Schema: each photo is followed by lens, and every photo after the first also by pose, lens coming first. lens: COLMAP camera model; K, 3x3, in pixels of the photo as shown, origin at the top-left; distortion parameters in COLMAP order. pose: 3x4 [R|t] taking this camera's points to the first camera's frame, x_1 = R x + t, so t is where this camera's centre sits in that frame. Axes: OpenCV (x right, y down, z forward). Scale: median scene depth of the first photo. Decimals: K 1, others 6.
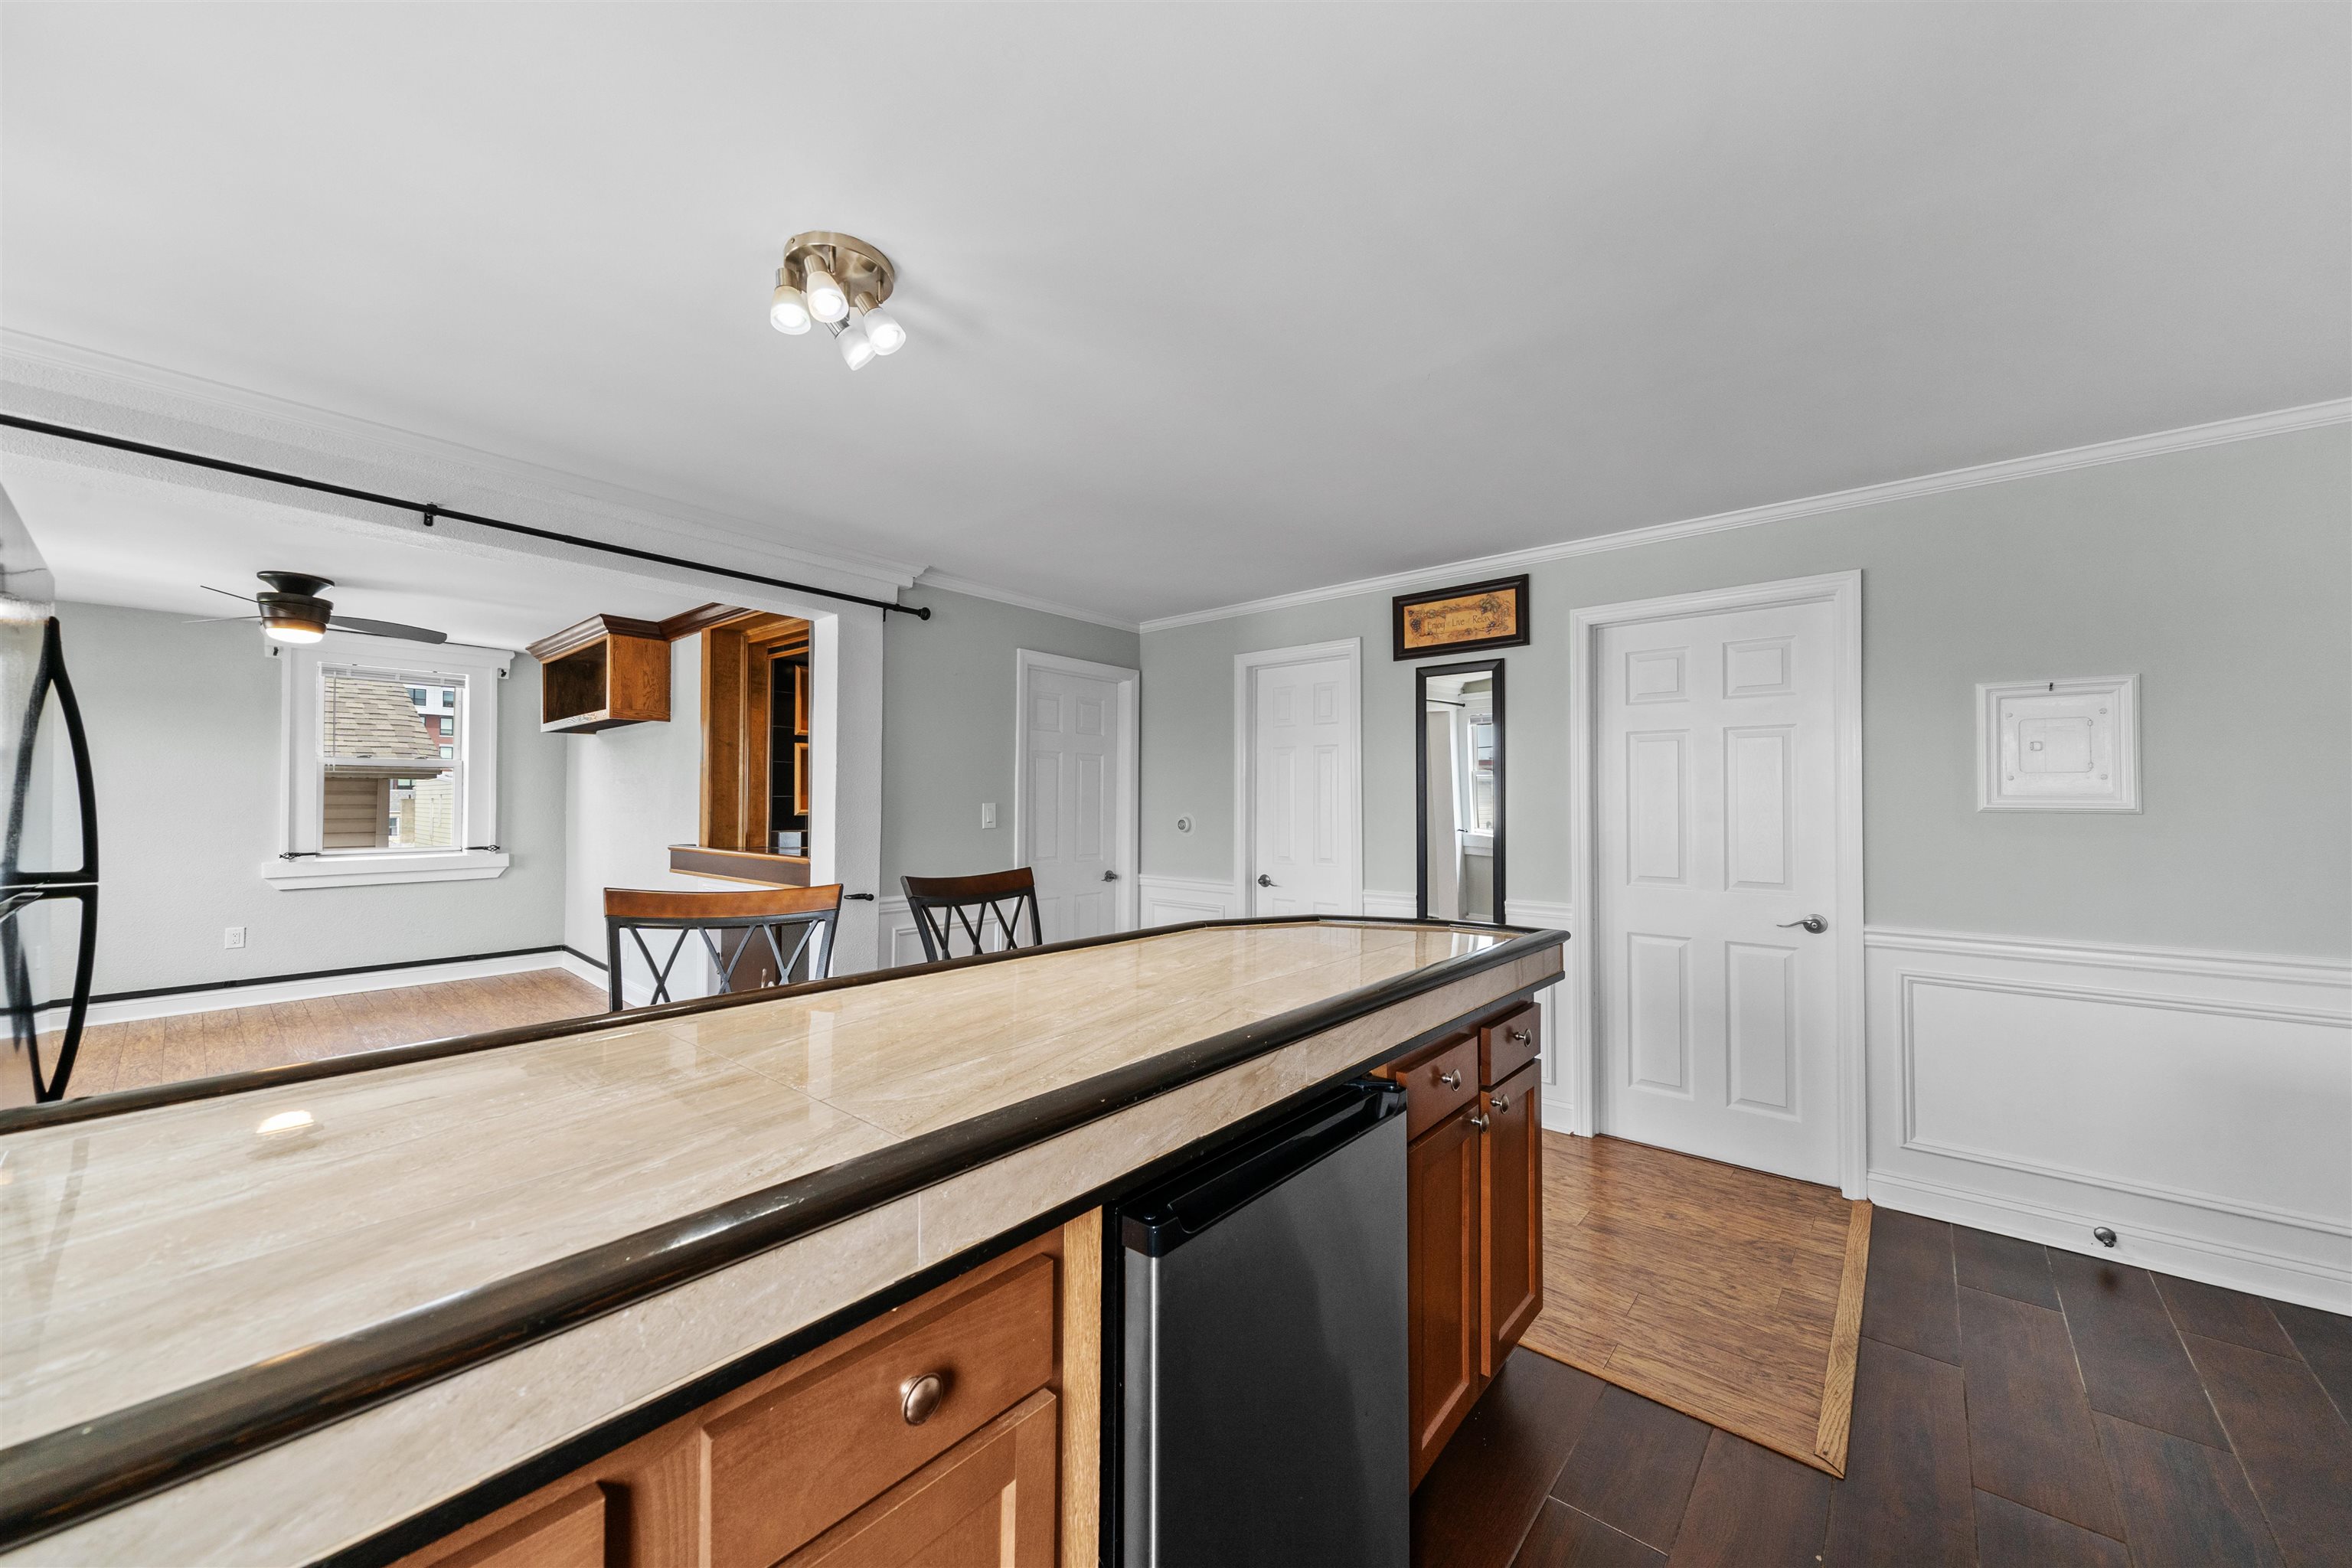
lens RADIAL K [[865.4, 0, 1176.7], [0, 865.4, 786.4], [0, 0, 1]] dist [0.004342, 0.000010]
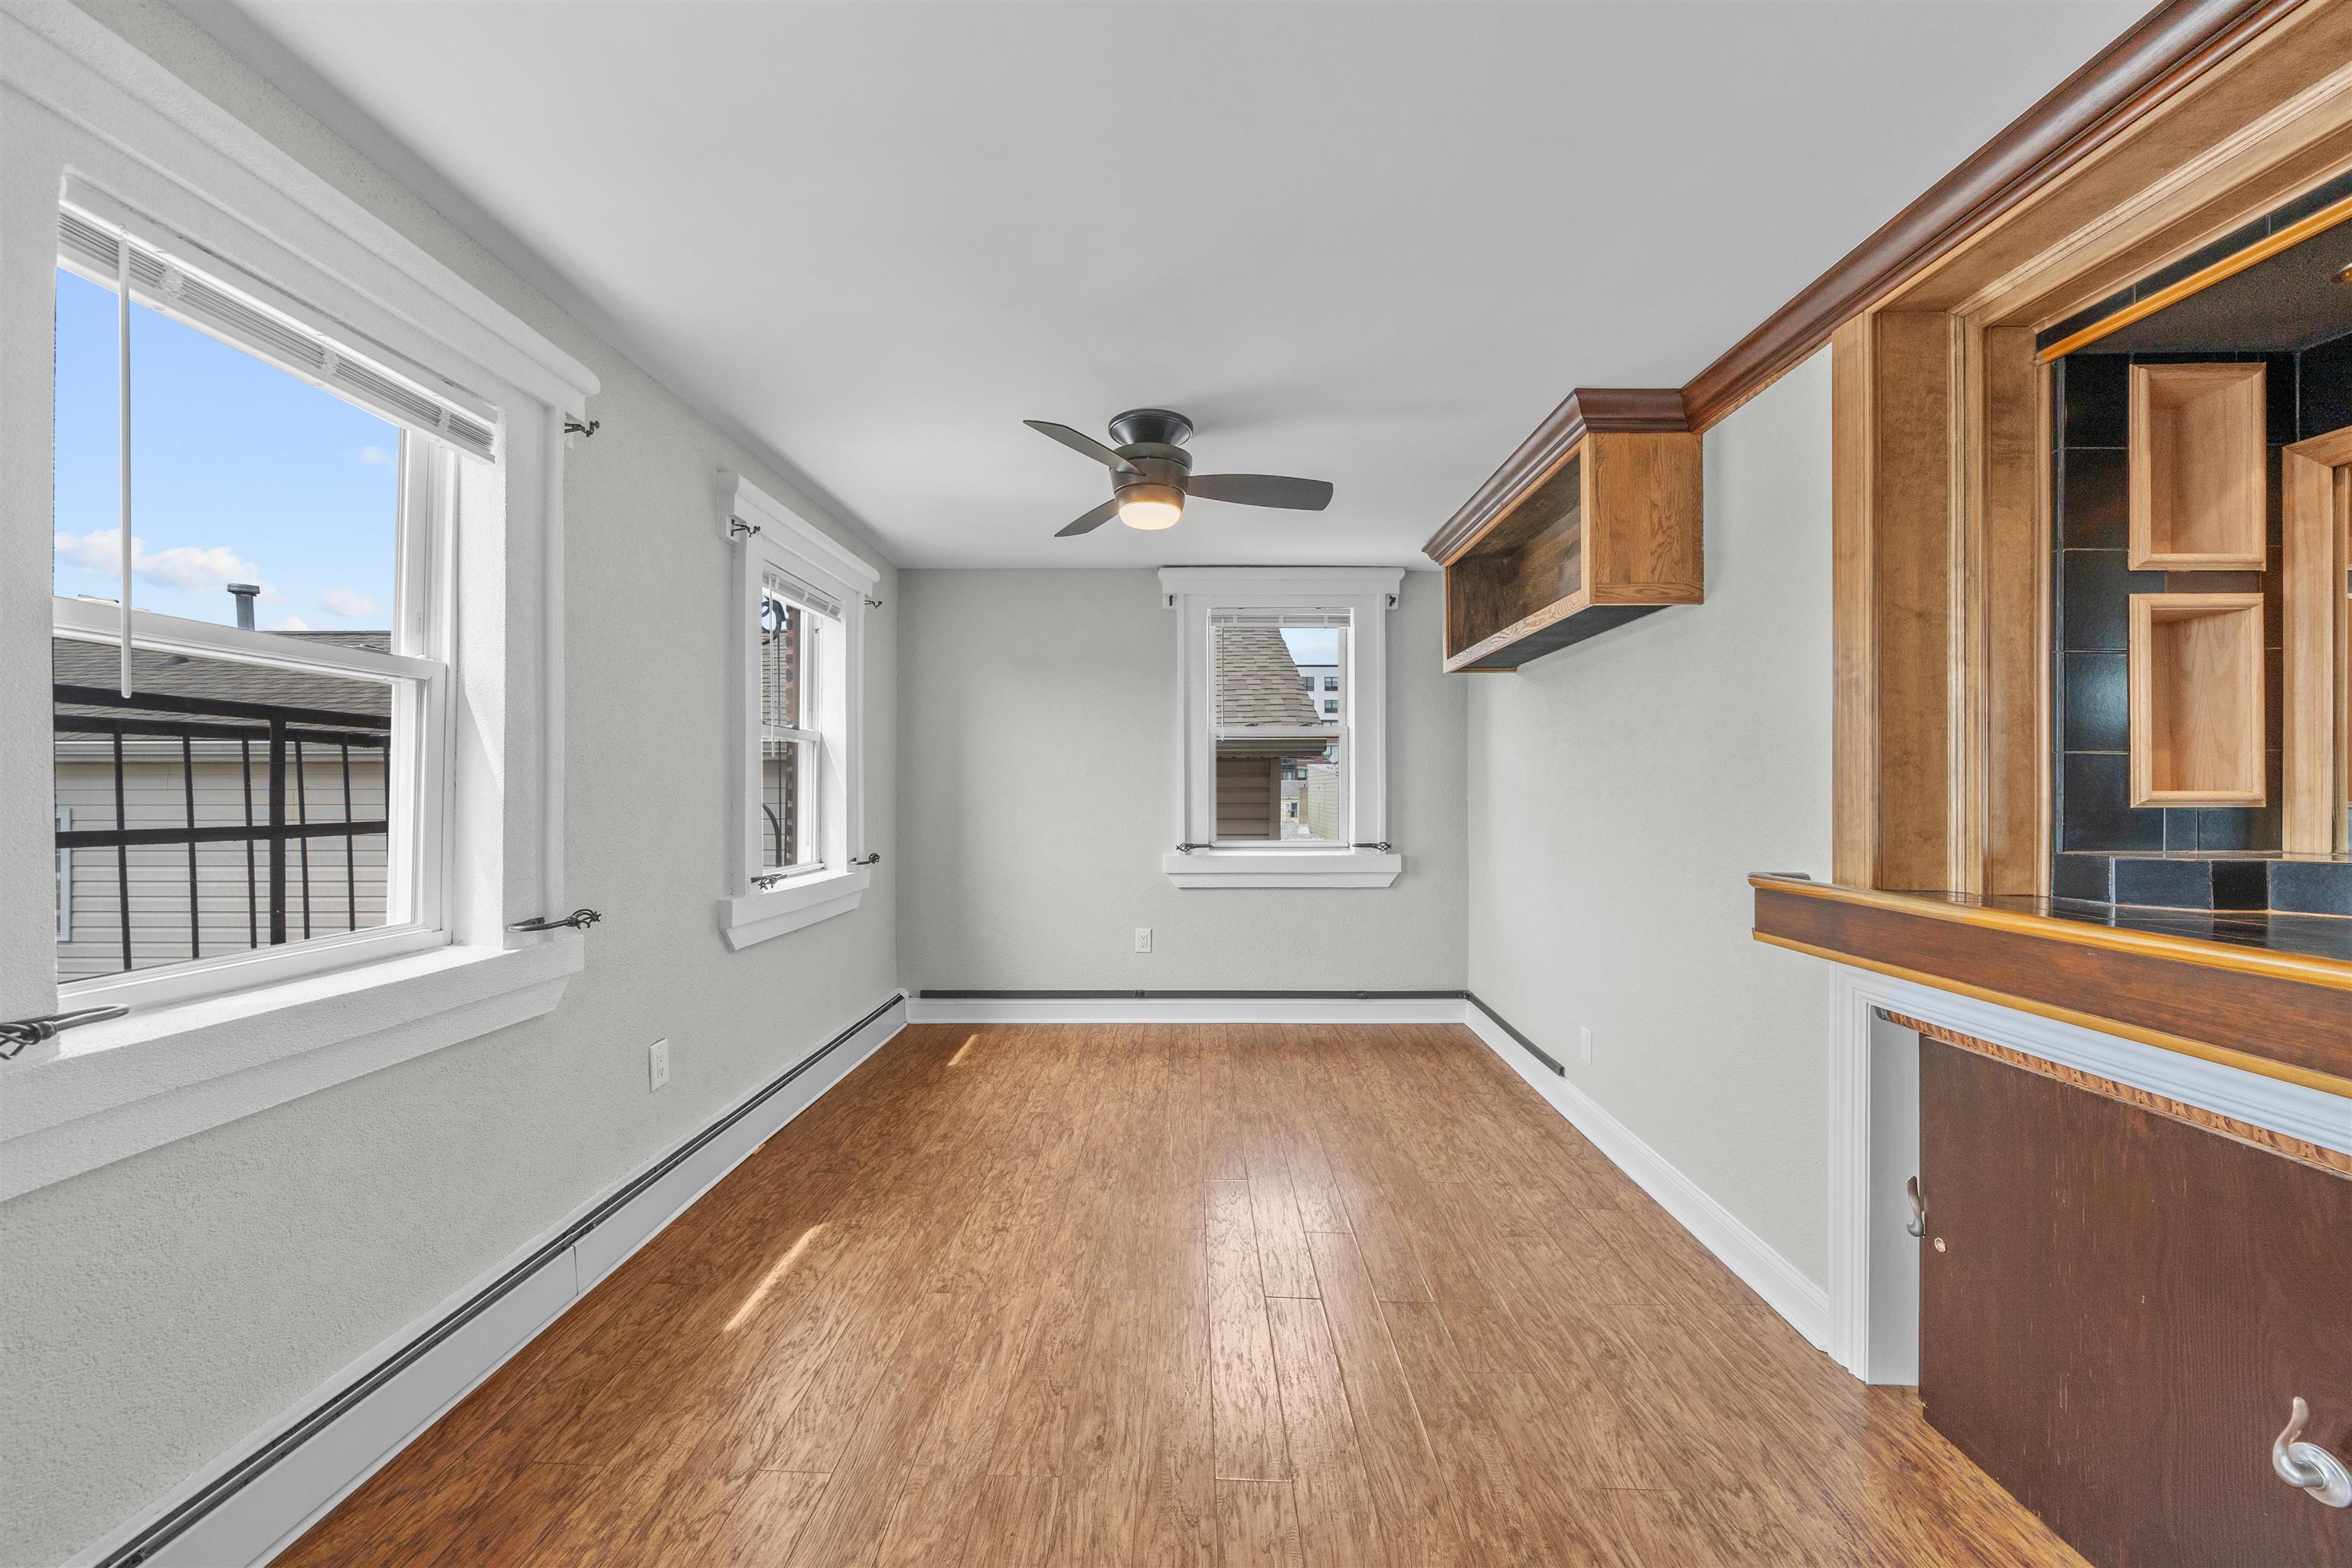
lens RADIAL K [[889.1, 0, 1165.6], [0, 889.1, 790.6], [0, 0, 1]] dist [-0.001909, -0.000207]
pose [[0.637525, -0.000400, -0.770429, -0.426968], [0.014631, 0.999826, 0.011589, 0.017890], [0.770290, -0.018661, 0.637420, 0.500249]]
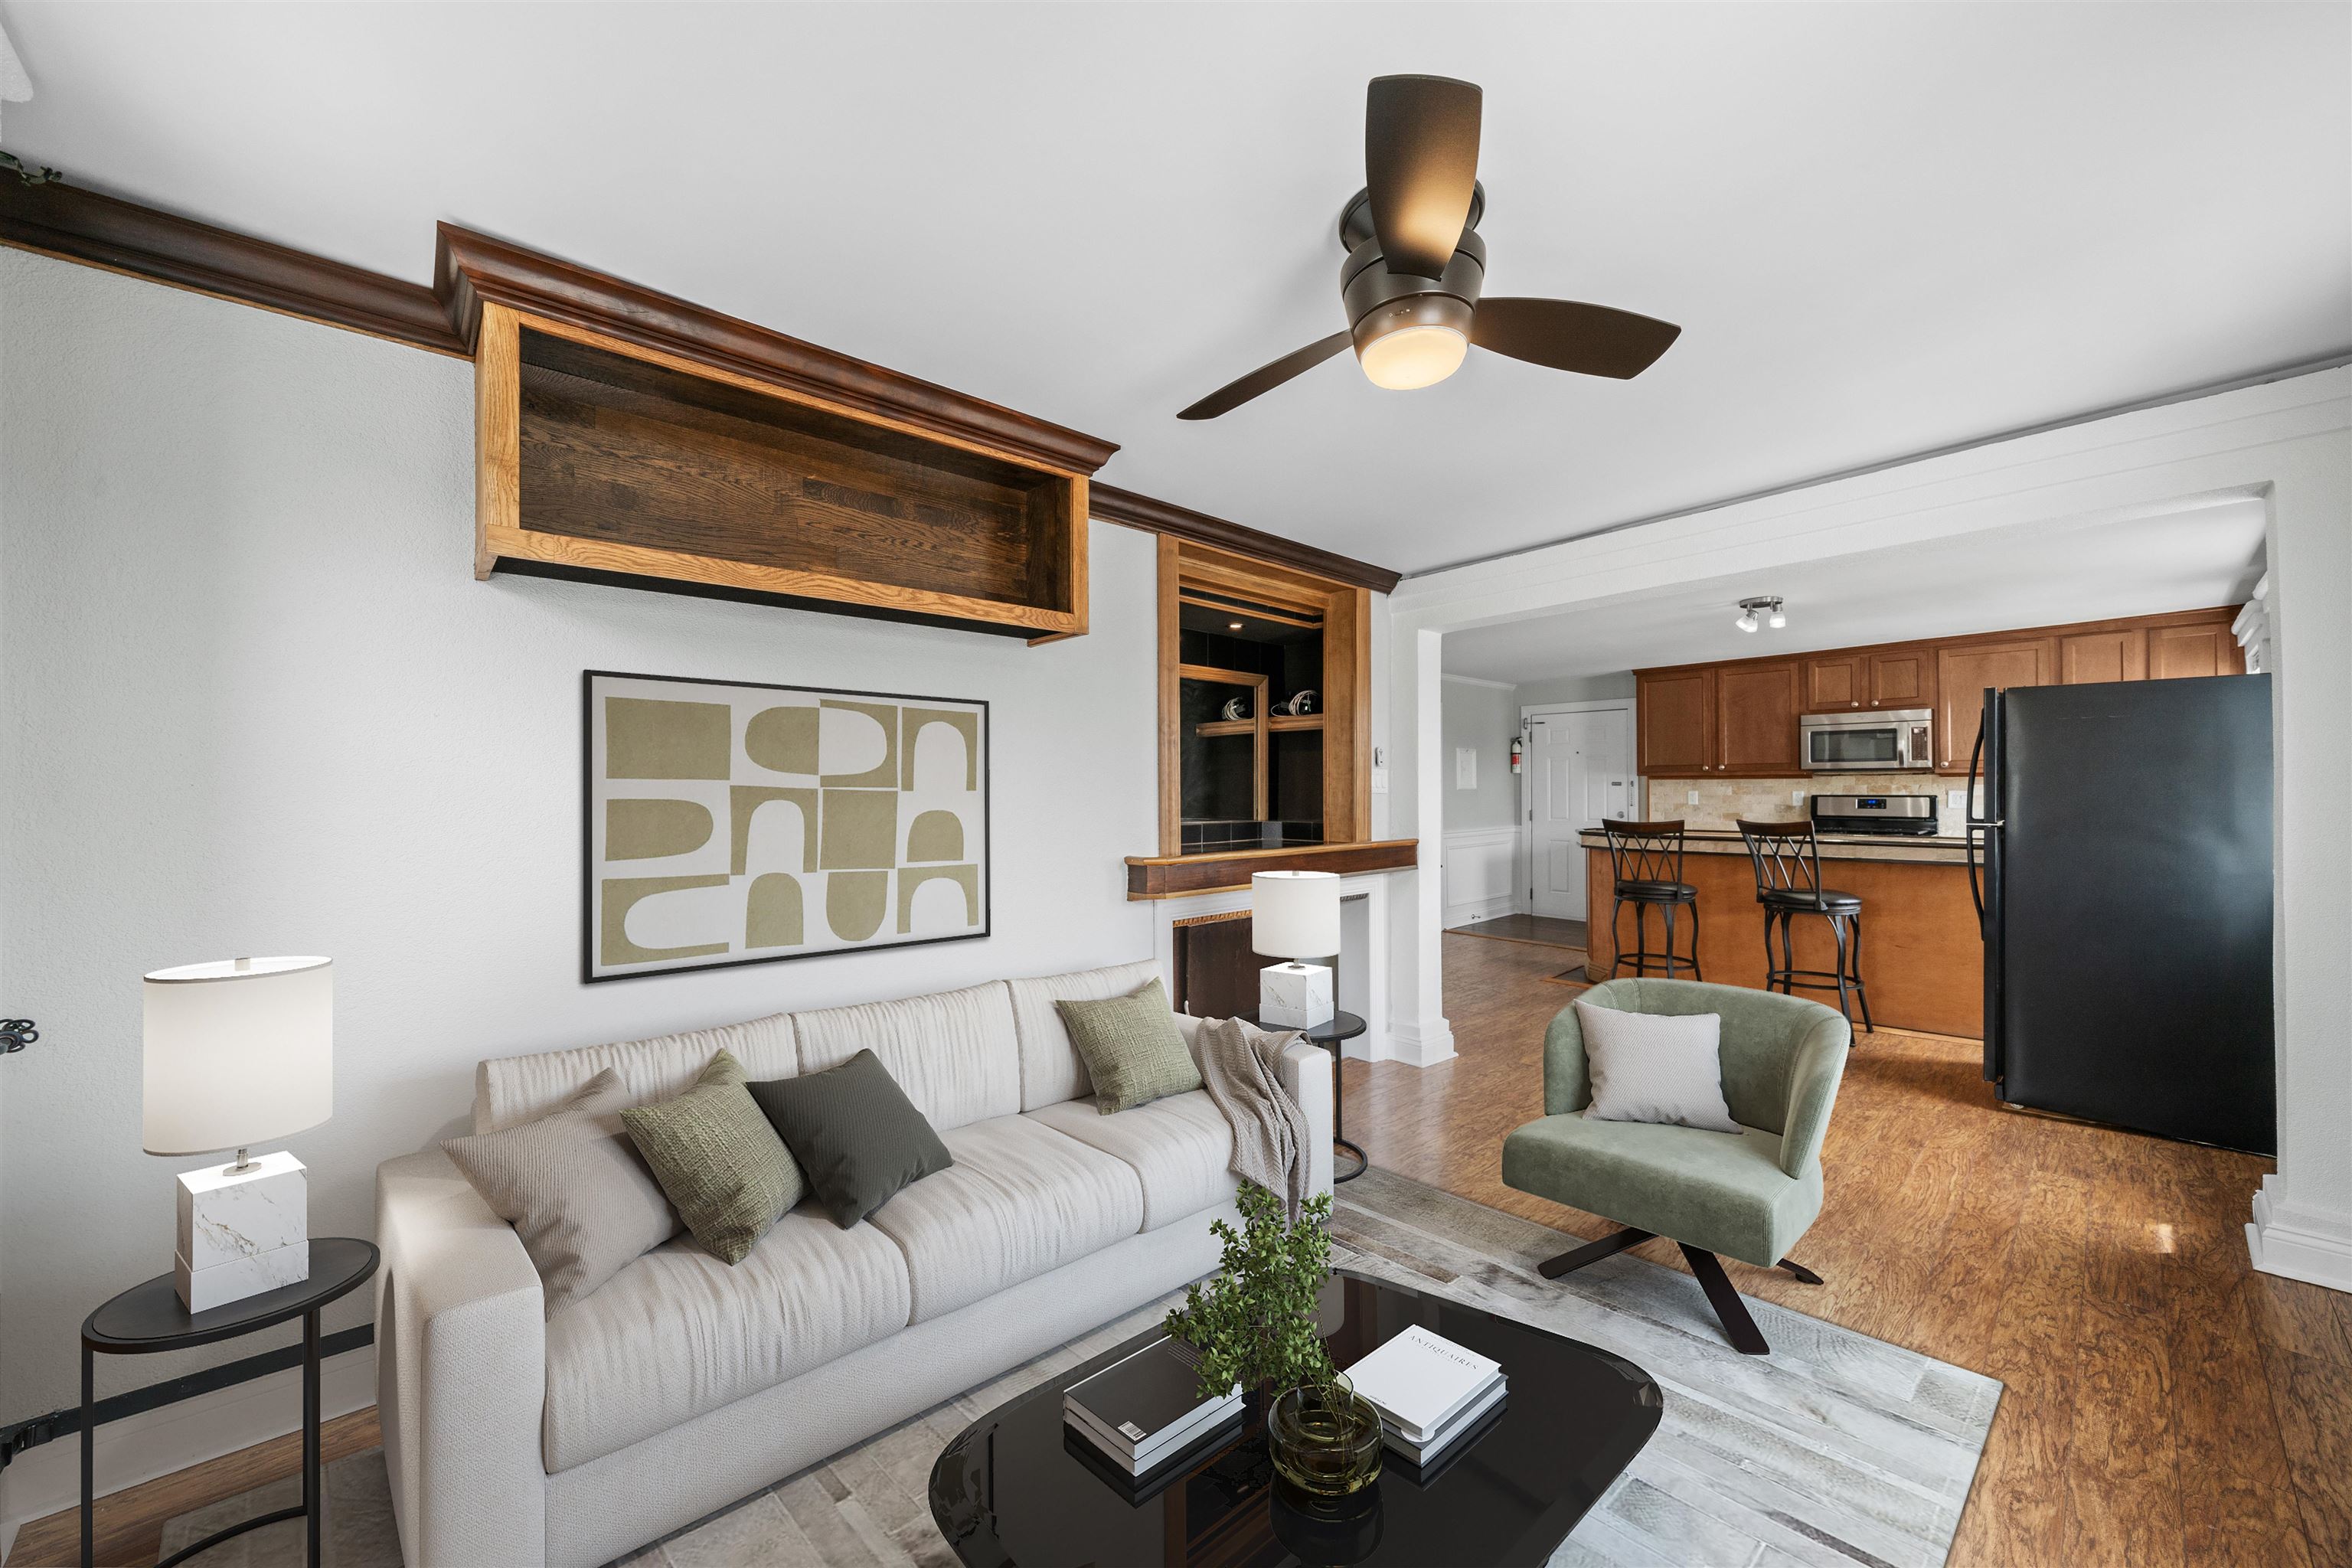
lens RADIAL K [[865.4, 0, 1176.7], [0, 865.4, 786.4], [0, 0, 1]] dist [0.004342, 0.000010]
pose [[0.110655, -0.000514, 0.993859, -1.202357], [-0.015234, 0.999882, 0.002213, 0.012953], [-0.993742, -0.015385, 0.110634, 0.904166]]
